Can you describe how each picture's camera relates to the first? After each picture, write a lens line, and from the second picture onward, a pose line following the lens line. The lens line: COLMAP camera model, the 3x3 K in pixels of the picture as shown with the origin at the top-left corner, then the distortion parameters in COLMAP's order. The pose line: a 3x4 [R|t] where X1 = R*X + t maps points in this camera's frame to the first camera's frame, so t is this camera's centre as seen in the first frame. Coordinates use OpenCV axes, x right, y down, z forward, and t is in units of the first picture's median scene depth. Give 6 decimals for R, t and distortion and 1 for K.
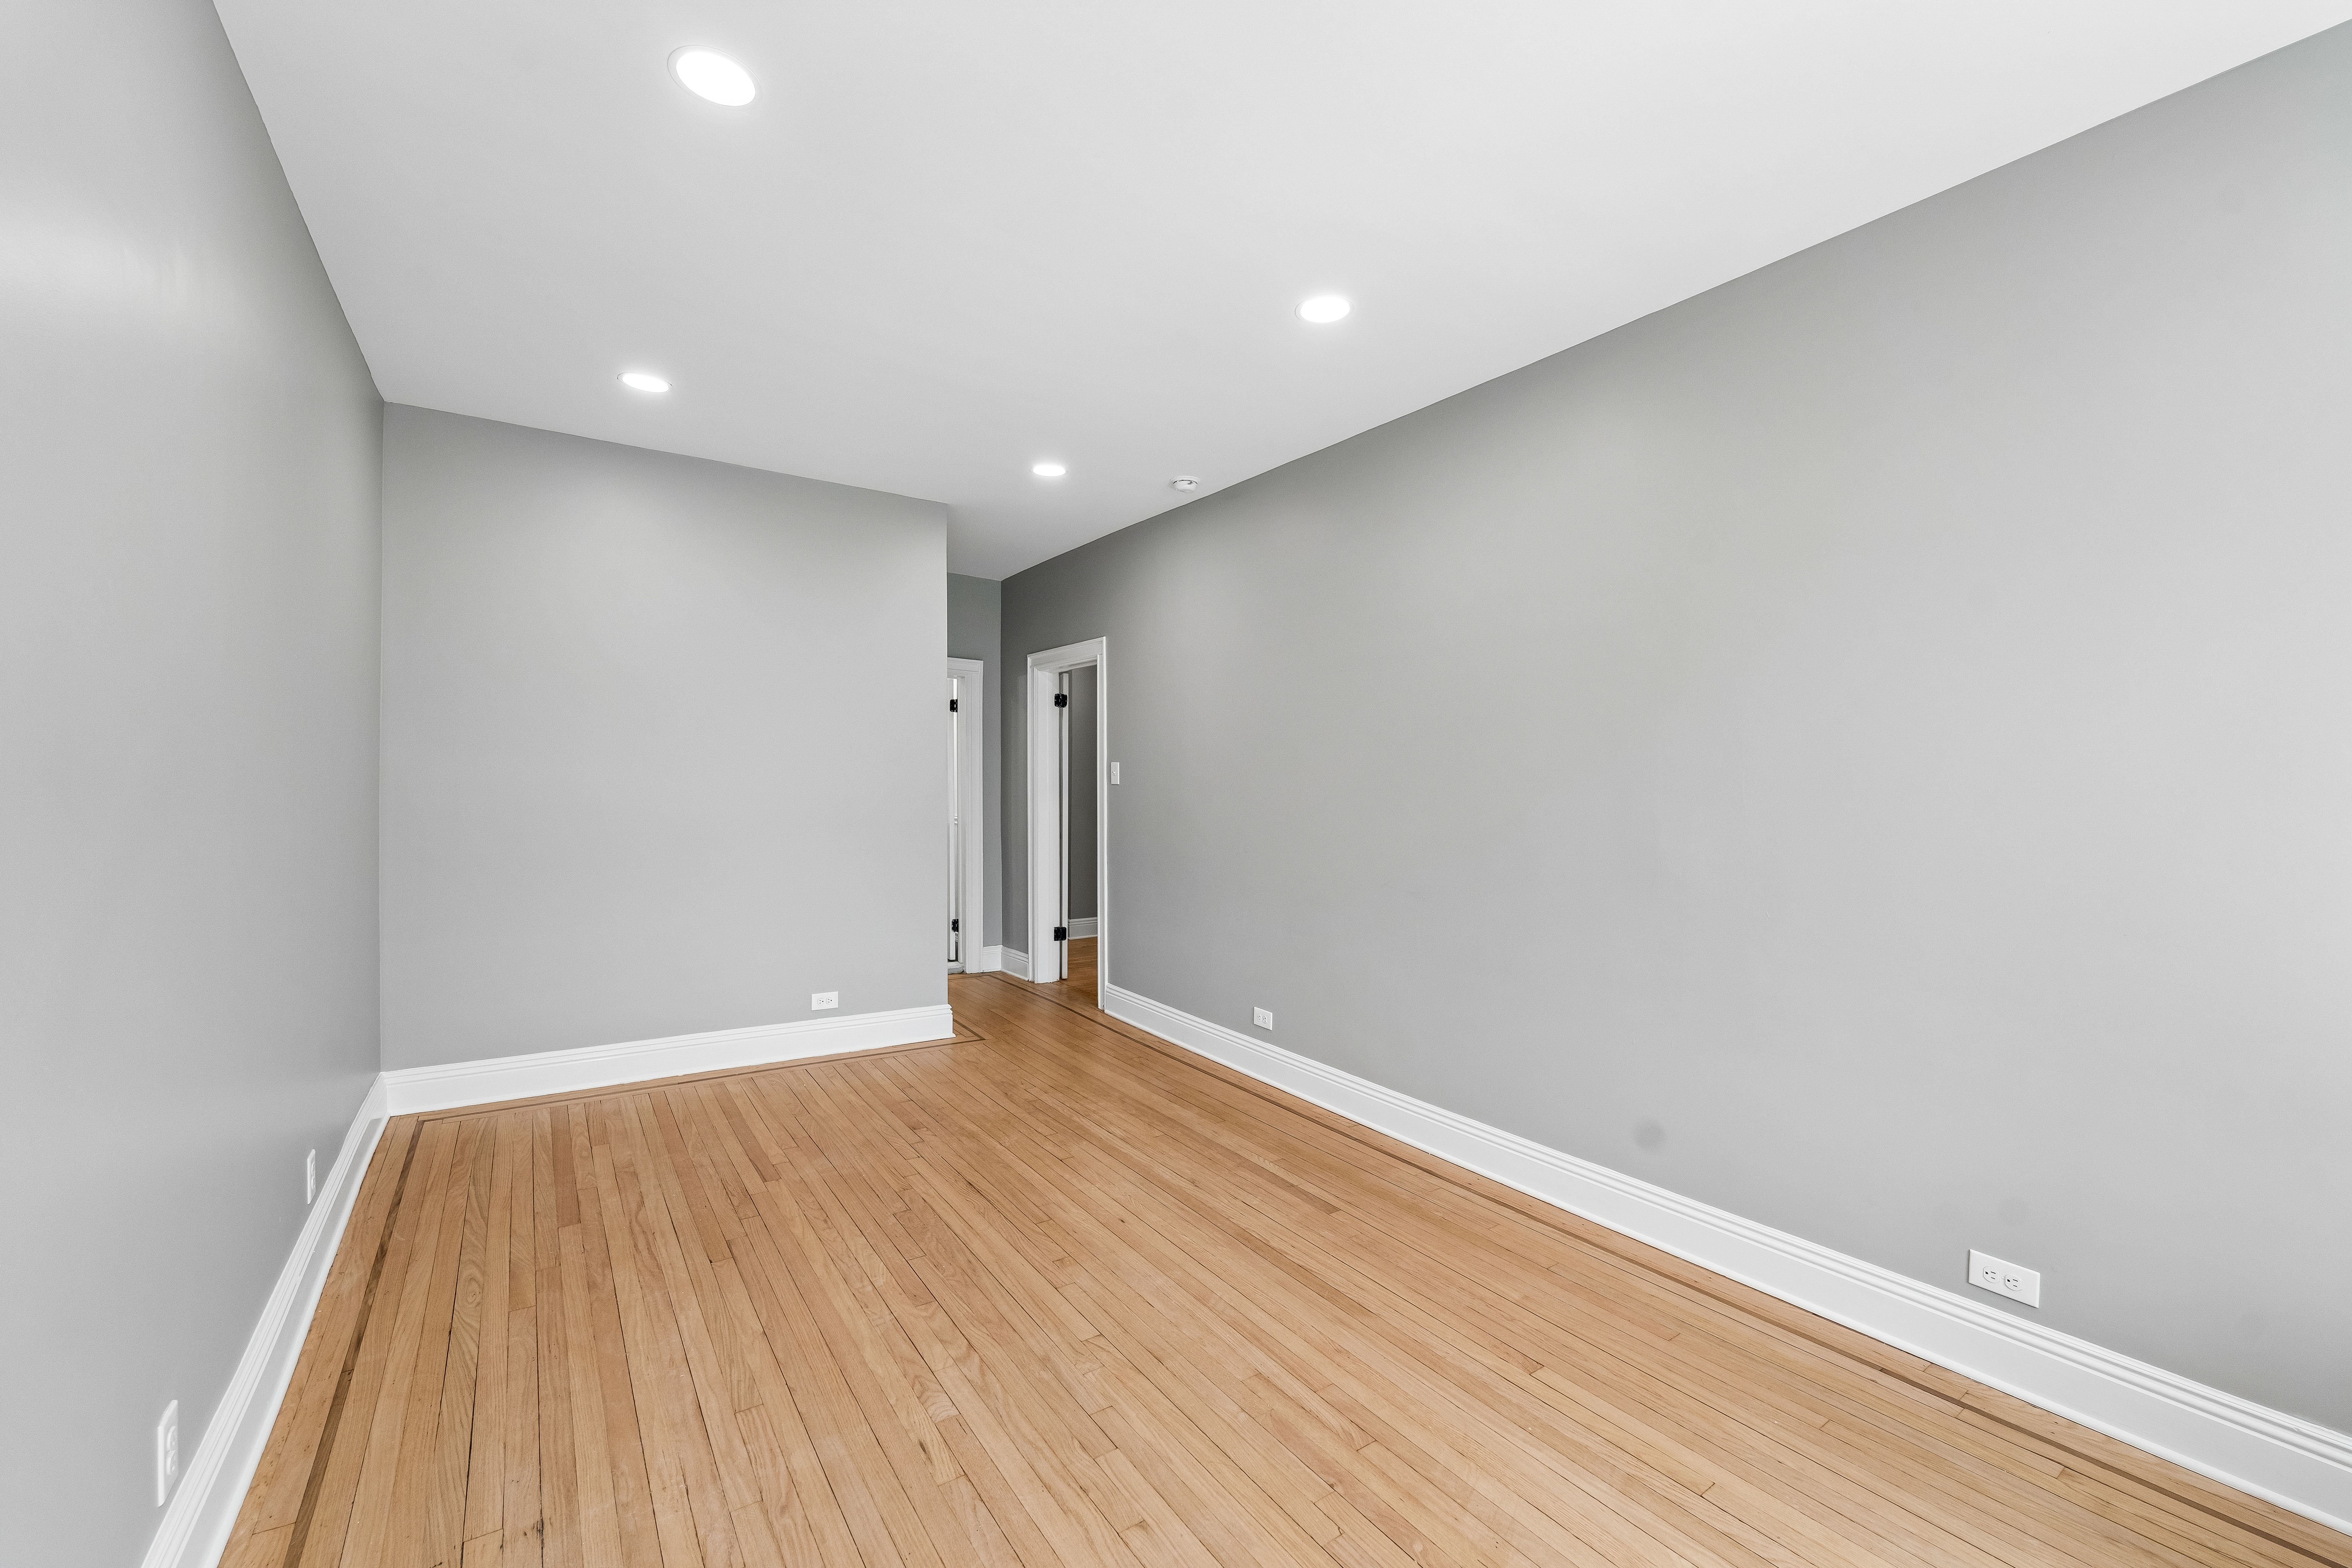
lens RADIAL K [[951.4, 0, 1161.6], [0, 951.4, 773.7], [0, 0, 1]] dist [0.000757, -0.000511]
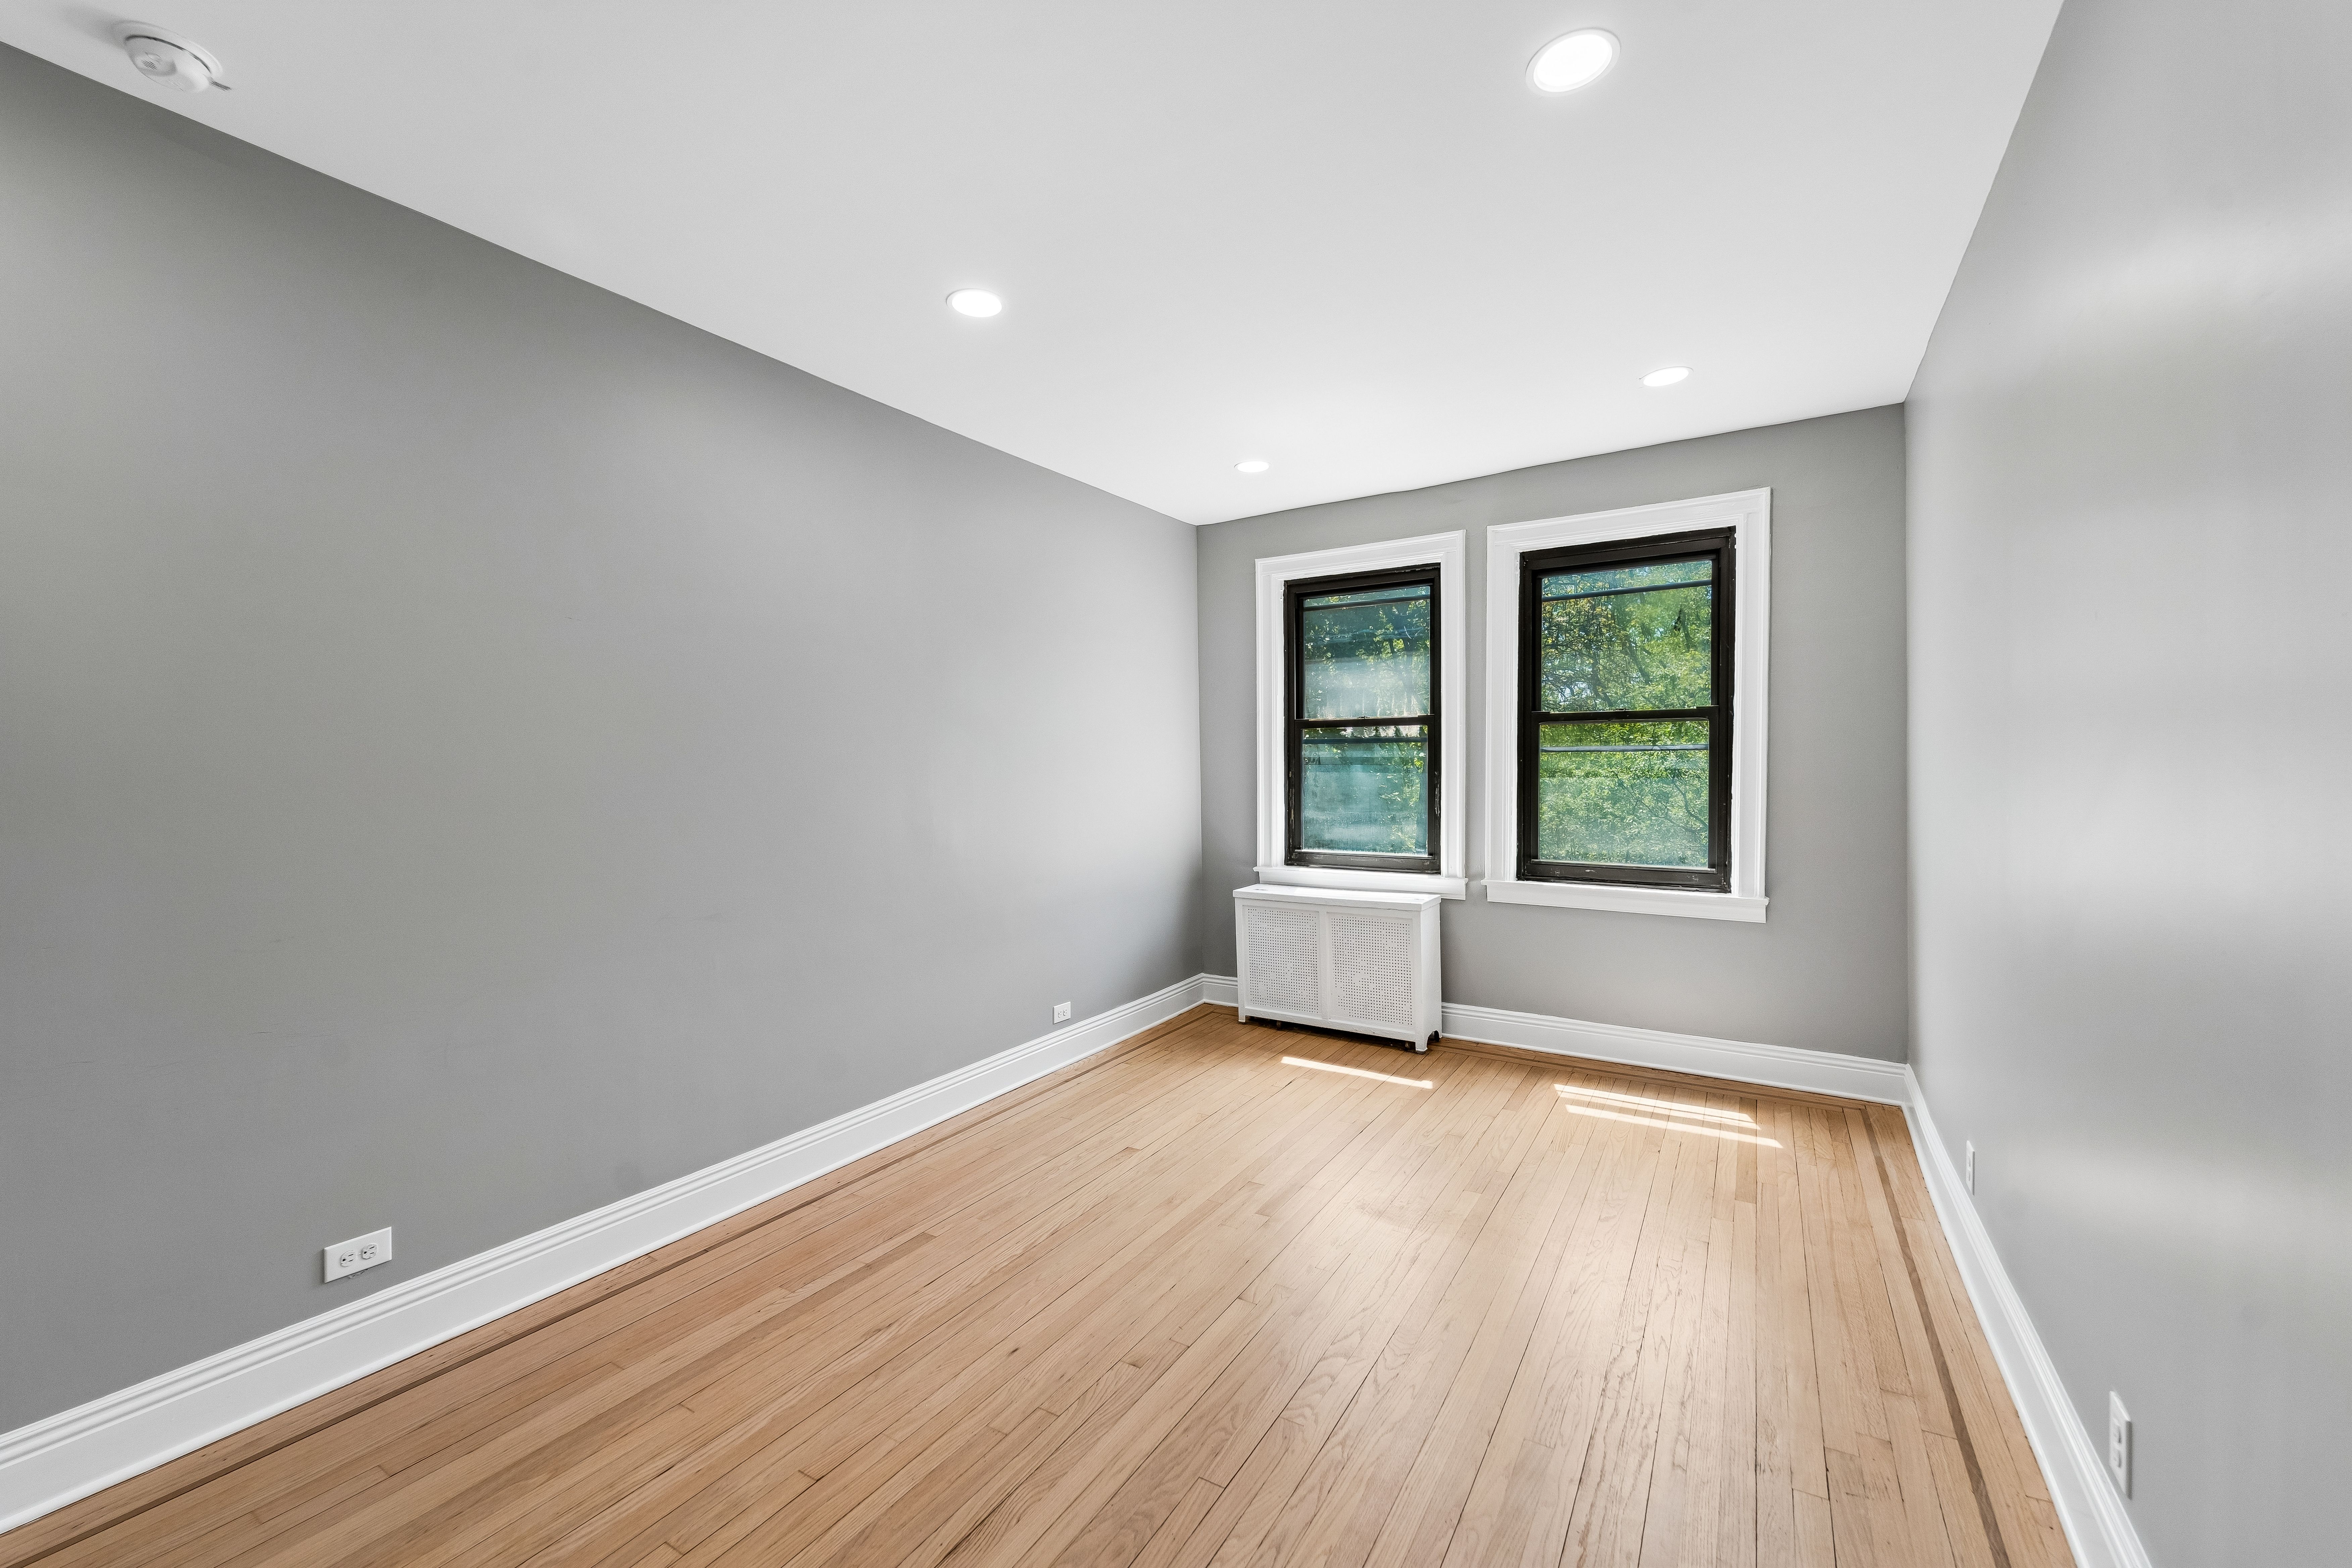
lens RADIAL K [[951.4, 0, 1161.6], [0, 951.4, 773.7], [0, 0, 1]] dist [0.000757, -0.000511]
pose [[-0.415373, -0.010176, 0.909594, -0.721700], [0.000045, 0.999937, 0.011207, -0.009503], [-0.909651, 0.004696, -0.415347, 1.101793]]
